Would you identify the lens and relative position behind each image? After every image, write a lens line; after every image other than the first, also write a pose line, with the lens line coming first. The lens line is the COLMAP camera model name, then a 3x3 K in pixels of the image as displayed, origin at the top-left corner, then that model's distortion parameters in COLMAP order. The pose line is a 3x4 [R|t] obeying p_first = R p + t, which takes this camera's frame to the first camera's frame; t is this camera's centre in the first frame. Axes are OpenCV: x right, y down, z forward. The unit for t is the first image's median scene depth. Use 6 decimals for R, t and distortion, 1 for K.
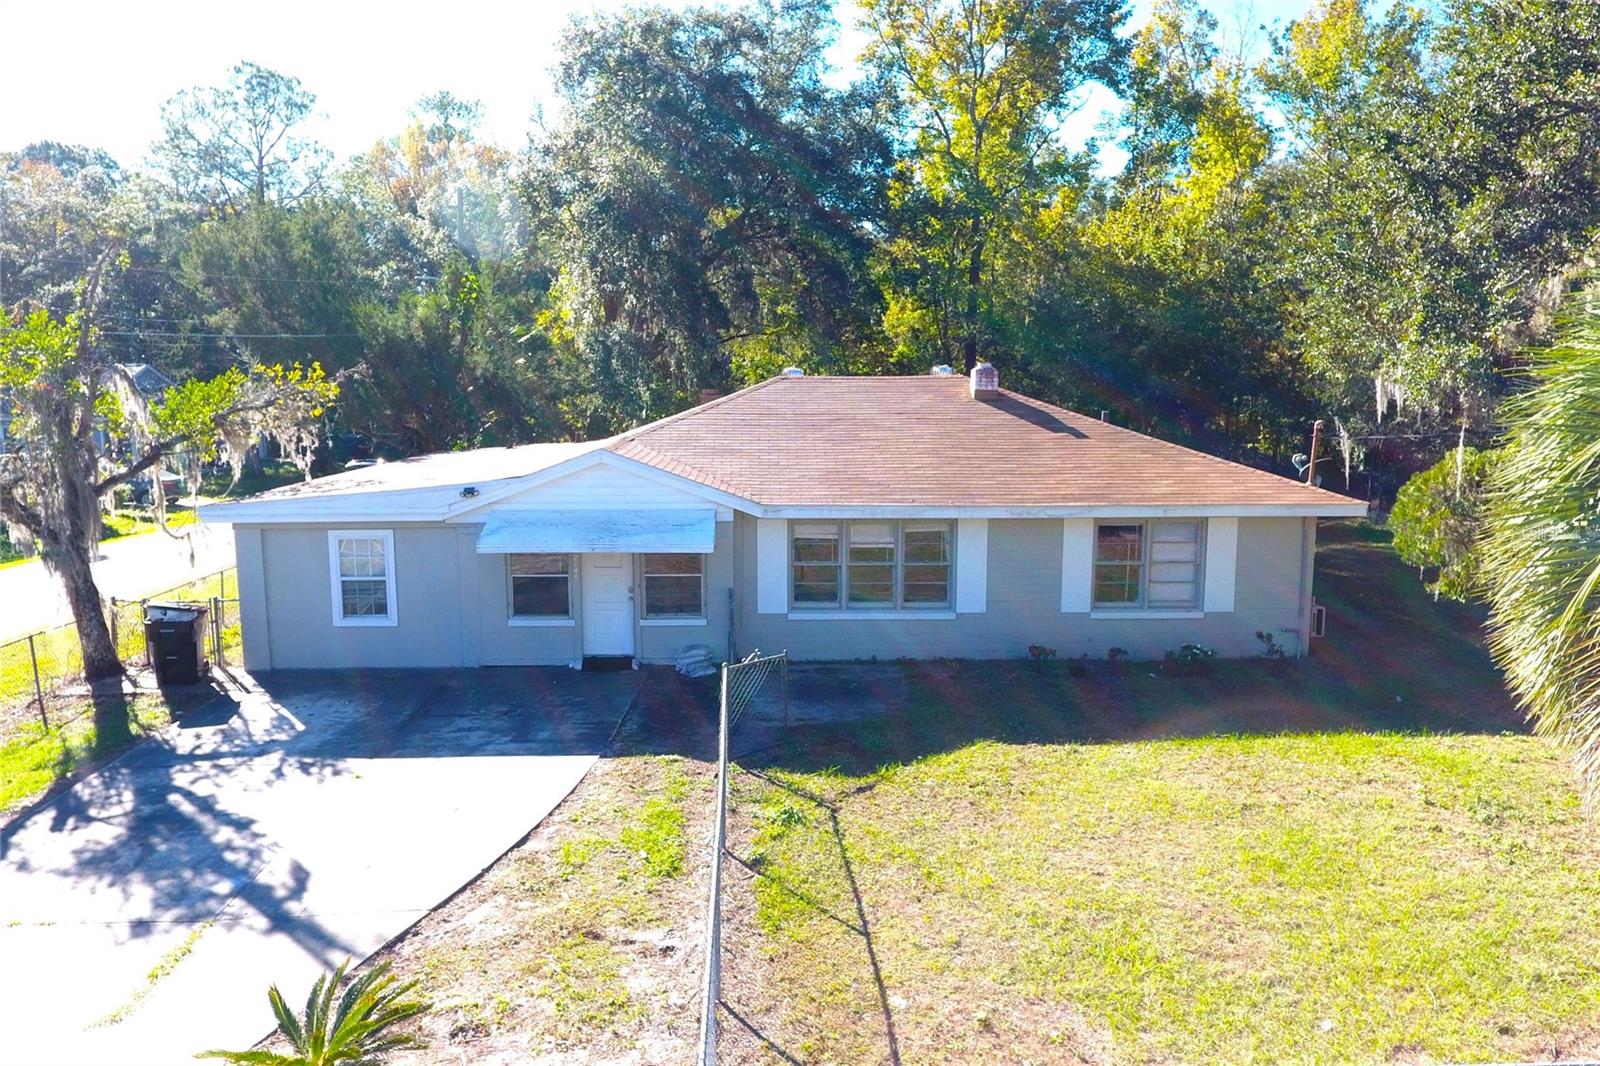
lens RADIAL K [[1110.8, 0, 798.5], [0, 1110.8, 525.1], [0, 0, 1]] dist [-0.001553, -0.000301]
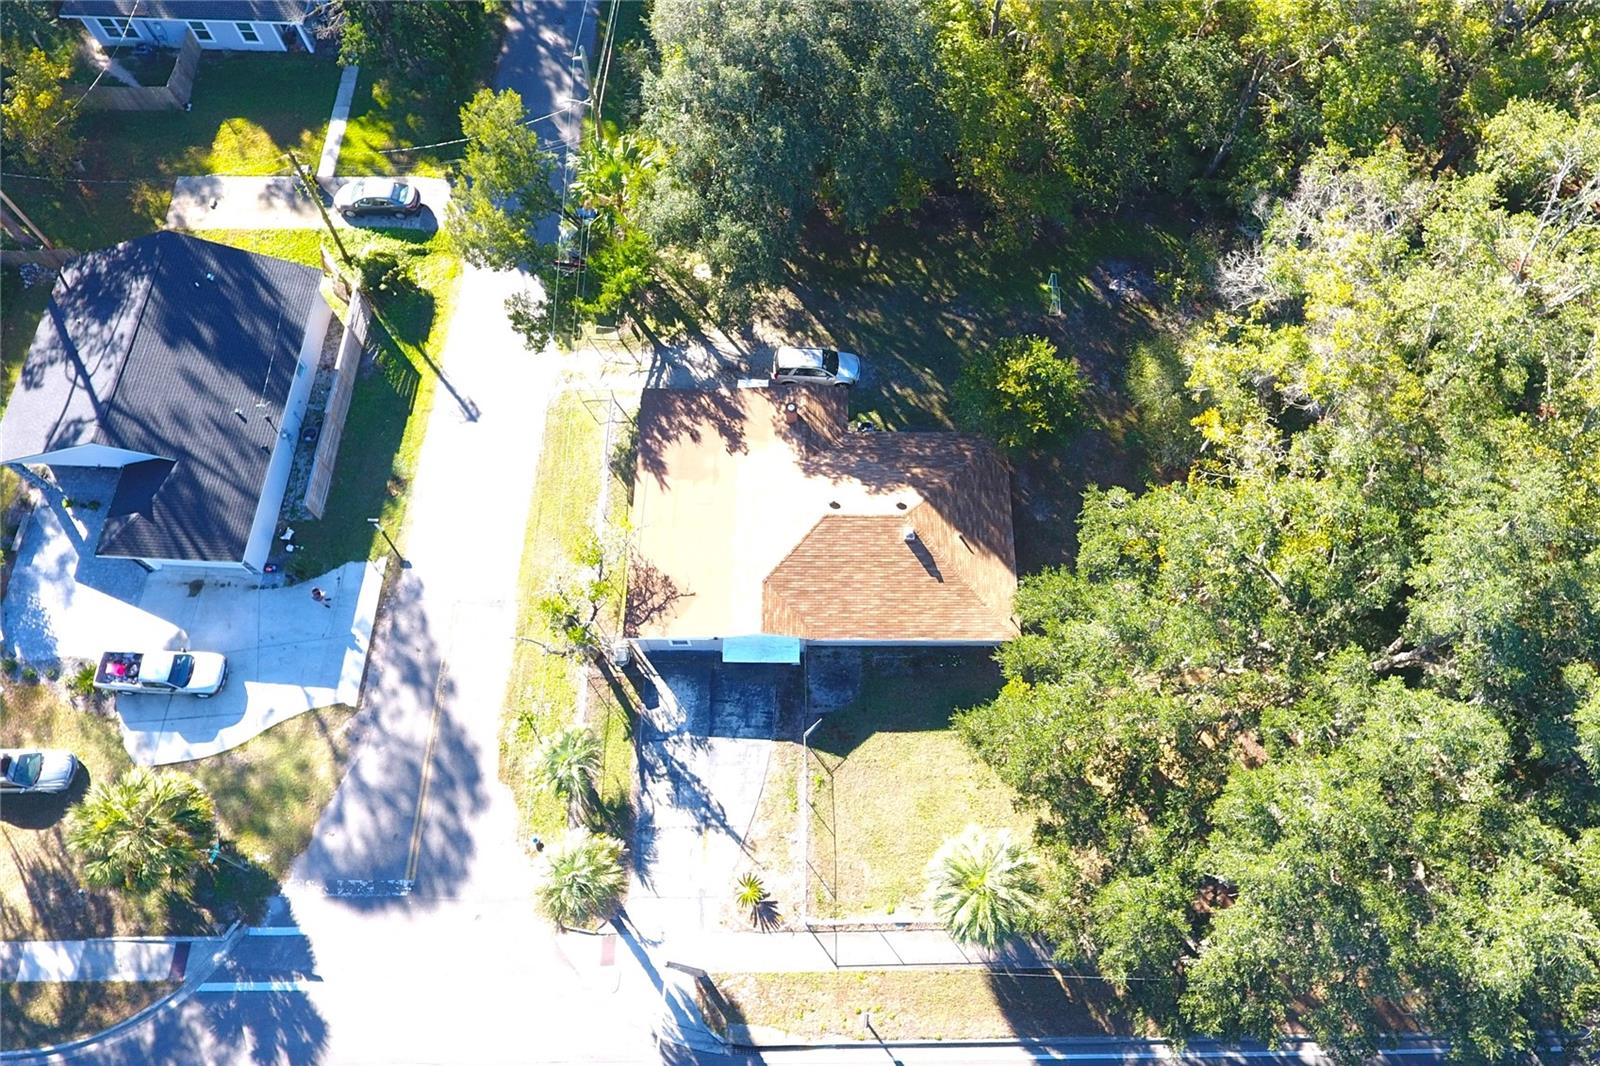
lens RADIAL K [[1110.8, 0, 838.3], [0, 1110.8, 513.2], [0, 0, 1]] dist [-0.001553, -0.000301]
pose [[0.999503, 0.031373, 0.003047, 0.011750], [-0.019768, 0.548621, 0.835837, -3.340804], [0.024551, -0.835482, 0.548969, -0.432723]]
